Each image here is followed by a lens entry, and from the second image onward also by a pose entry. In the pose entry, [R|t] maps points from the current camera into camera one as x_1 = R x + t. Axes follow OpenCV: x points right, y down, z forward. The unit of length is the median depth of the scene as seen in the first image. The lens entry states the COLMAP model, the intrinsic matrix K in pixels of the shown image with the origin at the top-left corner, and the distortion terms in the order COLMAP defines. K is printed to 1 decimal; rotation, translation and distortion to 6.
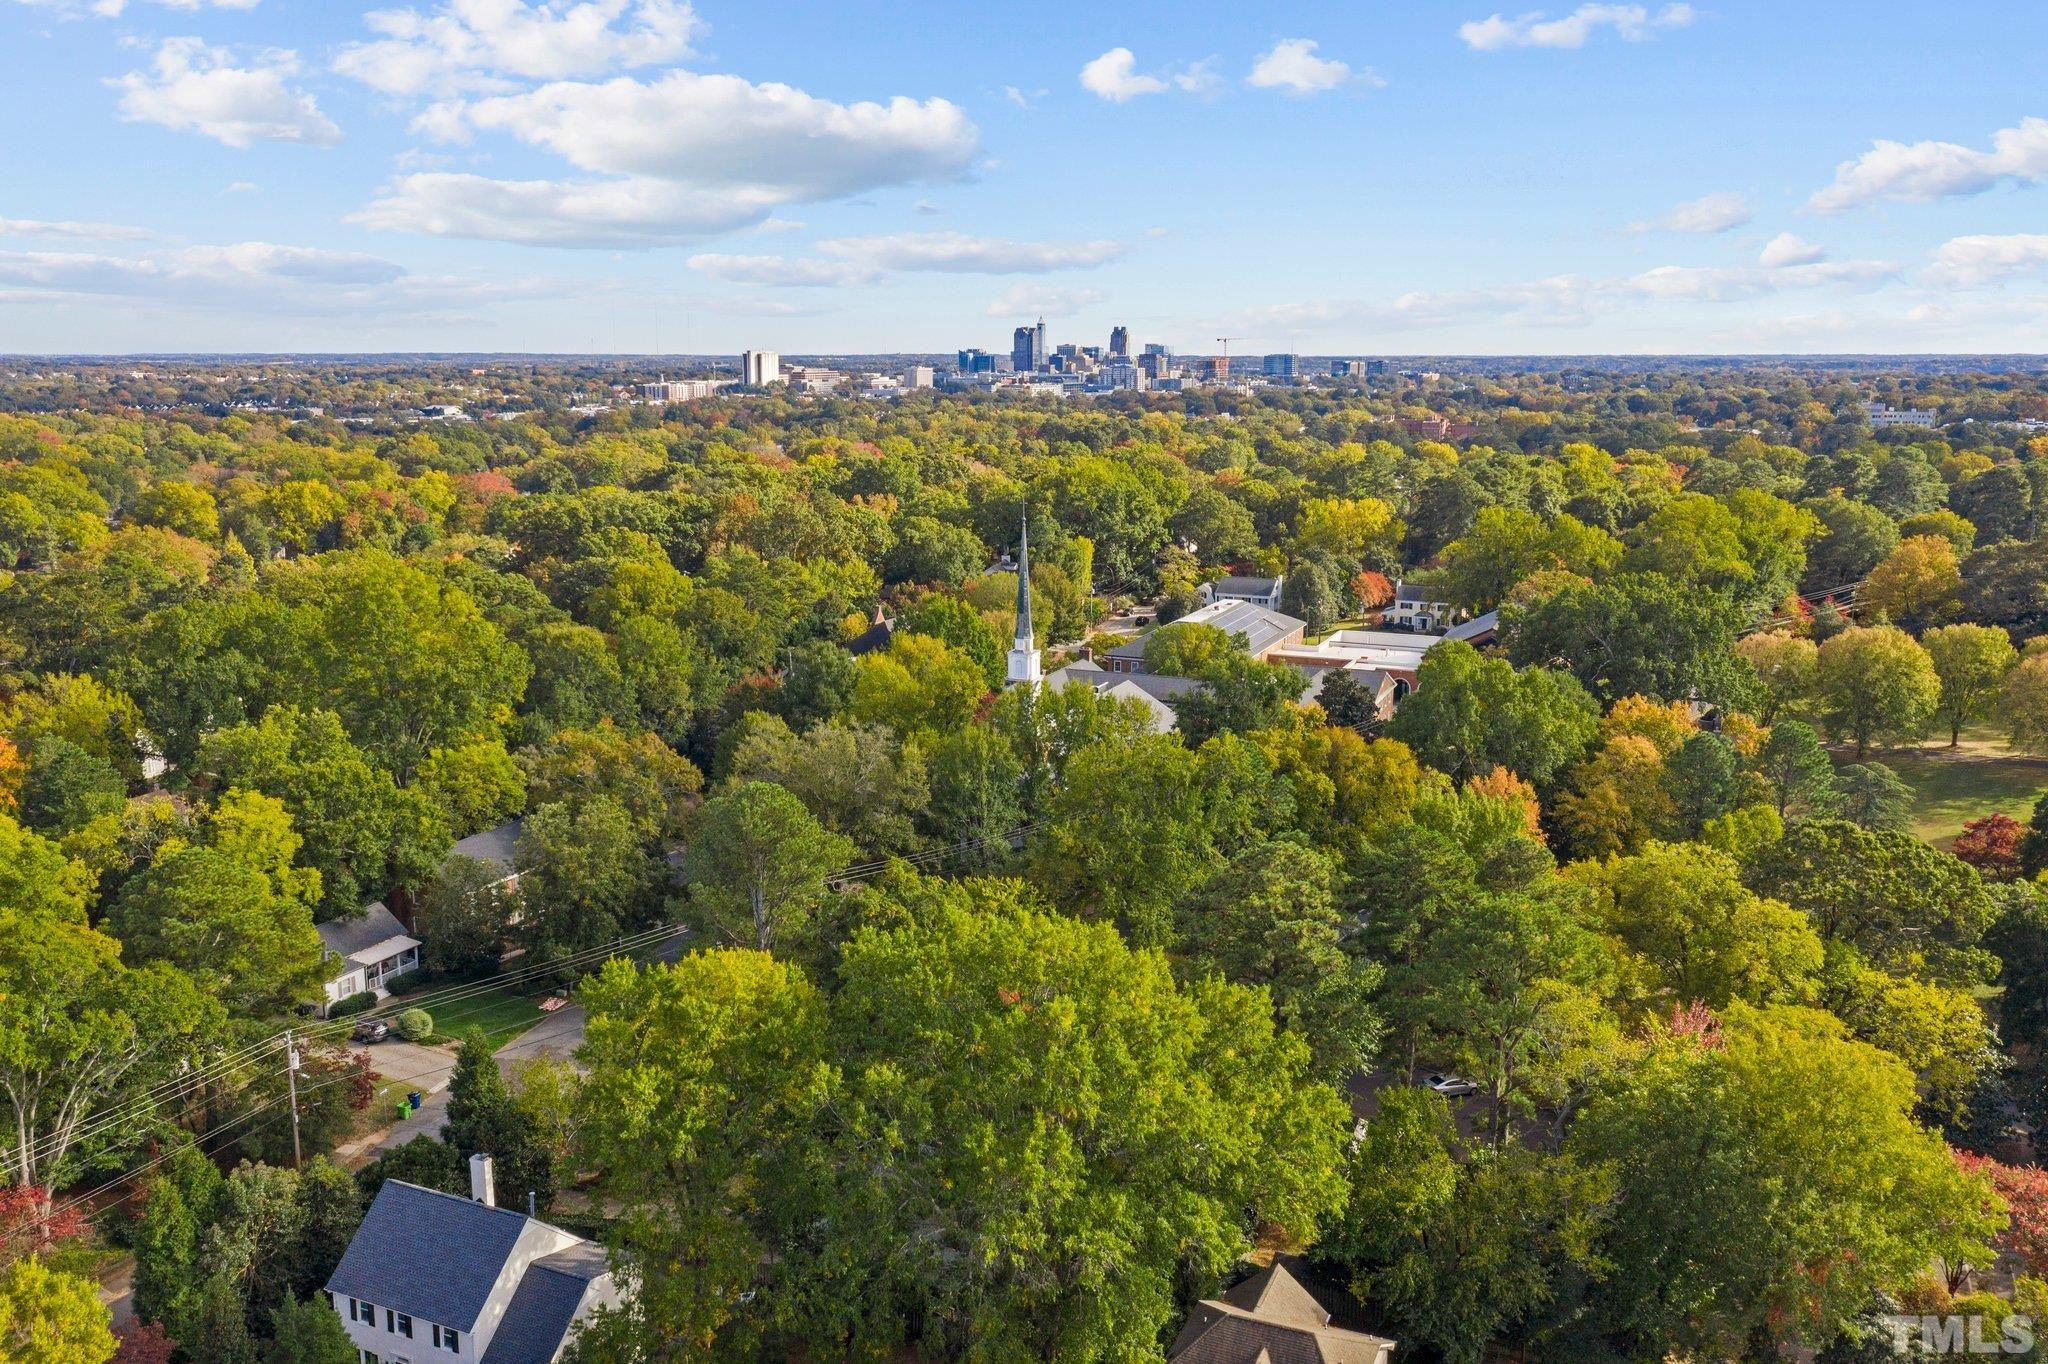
lens RADIAL K [[1658.7, 0, 1024.0], [0, 1658.7, 682.0], [0, 0, 1]] dist [-0.014340, 0.008372]
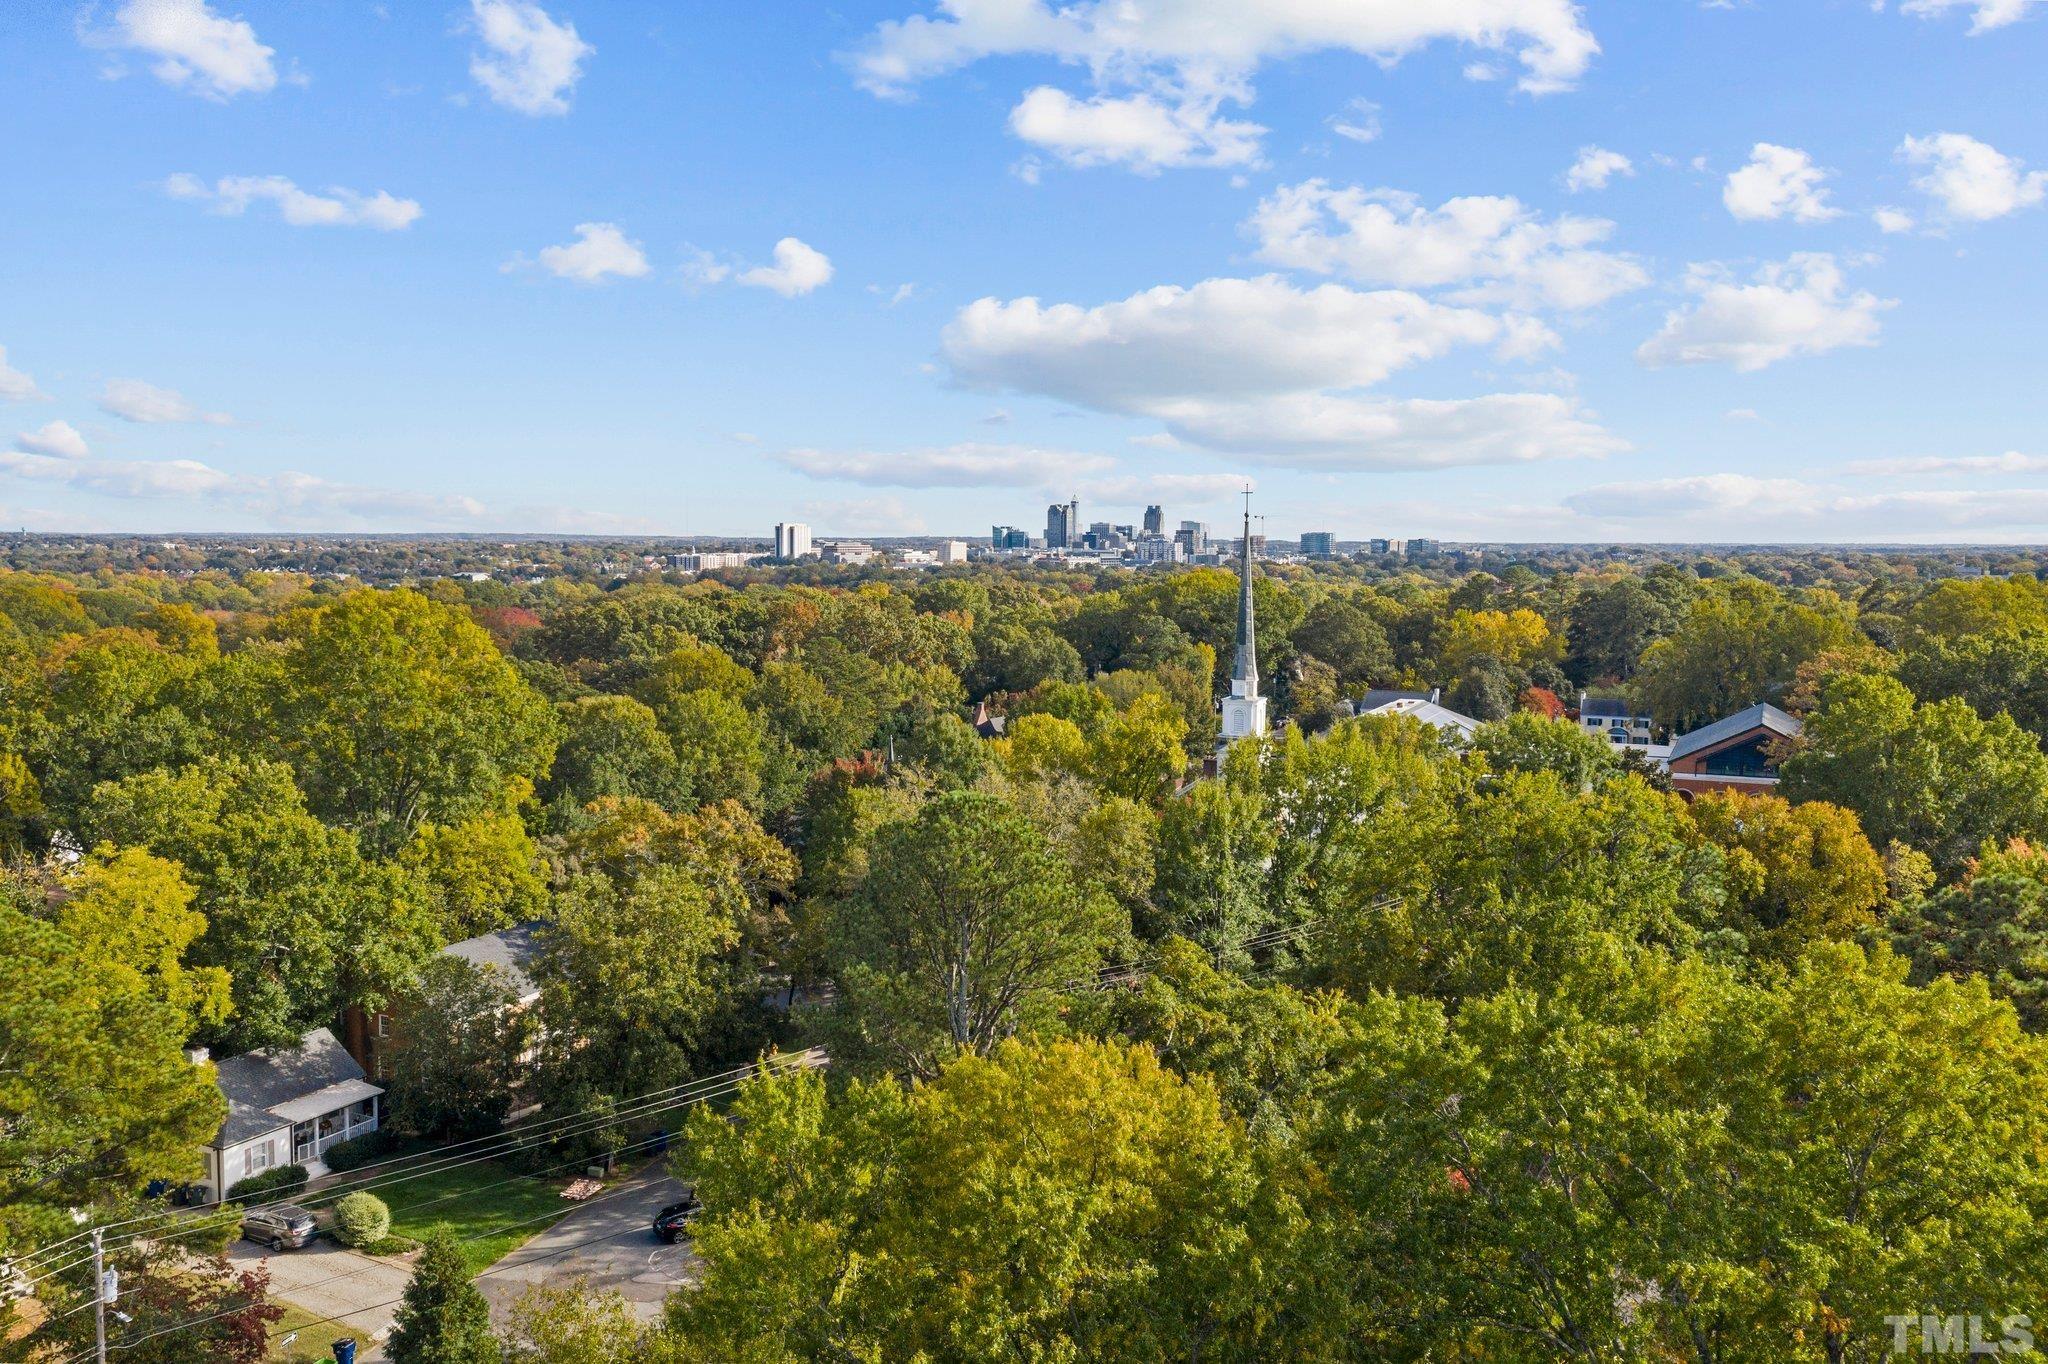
lens RADIAL K [[1658.7, 0, 1024.0], [0, 1658.7, 682.0], [0, 0, 1]] dist [-0.014340, 0.008372]
pose [[0.999891, 0.008562, -0.012048, -0.072891], [-0.009877, 0.993472, -0.113646, 0.048016], [0.010996, 0.113752, 0.993448, 0.233504]]
